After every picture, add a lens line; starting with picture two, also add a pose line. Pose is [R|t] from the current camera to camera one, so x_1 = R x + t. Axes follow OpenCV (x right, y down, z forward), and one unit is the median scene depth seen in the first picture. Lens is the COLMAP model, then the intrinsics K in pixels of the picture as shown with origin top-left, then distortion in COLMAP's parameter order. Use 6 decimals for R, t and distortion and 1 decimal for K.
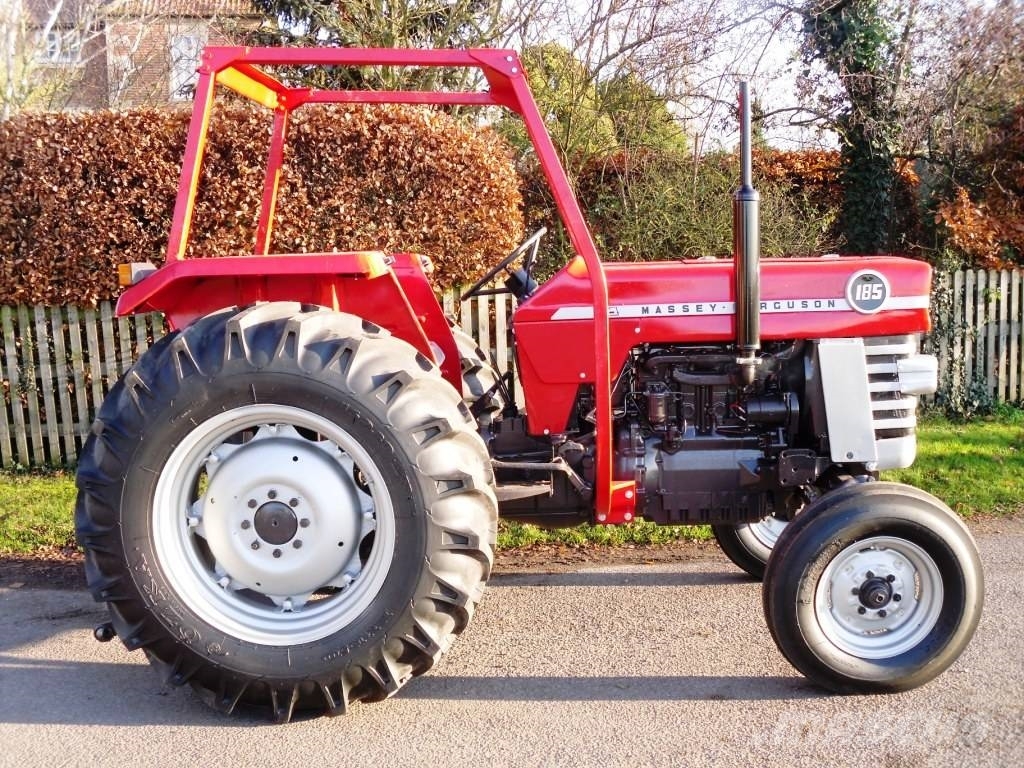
lens RADIAL K [[1015.8, 0, 512.0], [0, 1015.8, 384.0], [0, 0, 1]] dist [-0.182843, 0.218758]
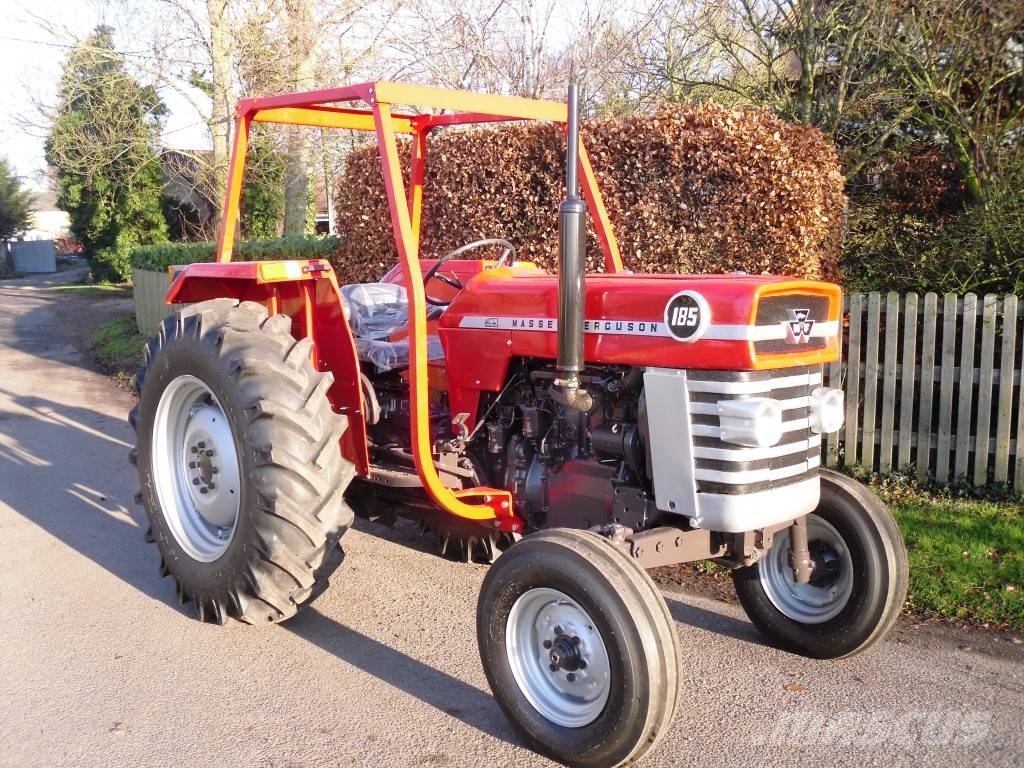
lens RADIAL K [[1015.8, 0, 512.0], [0, 1015.8, 384.0], [0, 0, 1]] dist [-0.182843, 0.218758]
pose [[0.743733, 0.101402, -0.660741, 0.800100], [-0.096839, 0.994345, 0.043596, -0.056852], [0.661425, 0.031561, 0.749347, 0.249926]]
